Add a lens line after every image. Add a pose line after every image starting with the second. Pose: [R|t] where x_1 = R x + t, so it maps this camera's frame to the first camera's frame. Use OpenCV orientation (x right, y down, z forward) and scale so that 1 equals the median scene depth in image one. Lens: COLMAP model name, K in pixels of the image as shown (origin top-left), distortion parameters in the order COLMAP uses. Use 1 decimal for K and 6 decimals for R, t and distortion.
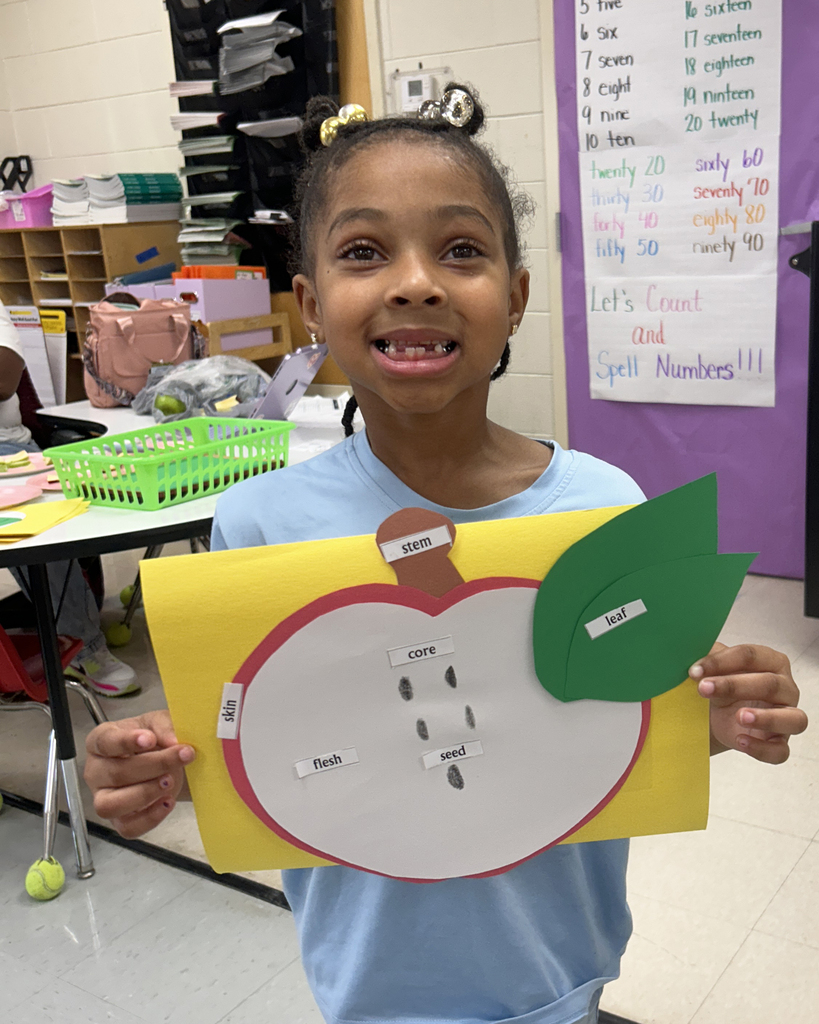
lens RADIAL K [[1157.3, 0, 409.5], [0, 1157.3, 512.0], [0, 0, 1]] dist [0.193429, 0.010594]
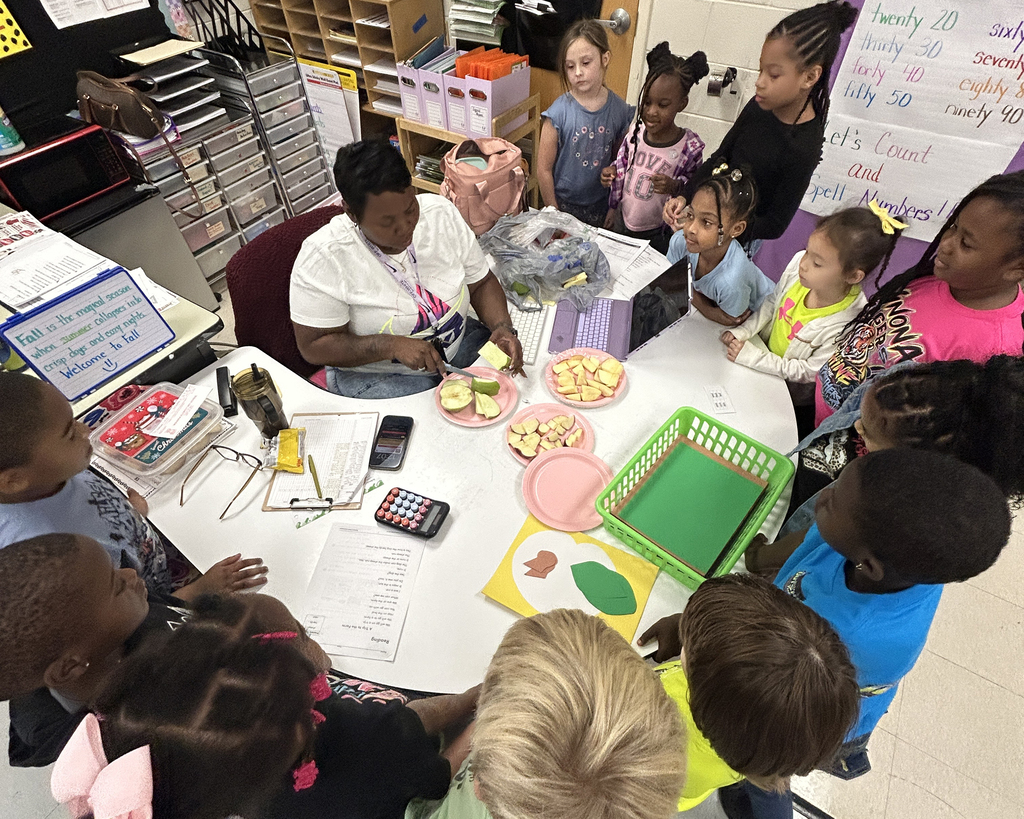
lens RADIAL K [[535.1, 0, 512.0], [0, 535.1, 409.5], [0, 0, 1]] dist [0.034212, -0.000985]
pose [[0.996117, -0.020792, 0.085553, -0.199634], [-0.027645, 0.848710, 0.528135, -0.194926], [-0.083590, -0.528450, 0.844839, 0.316232]]
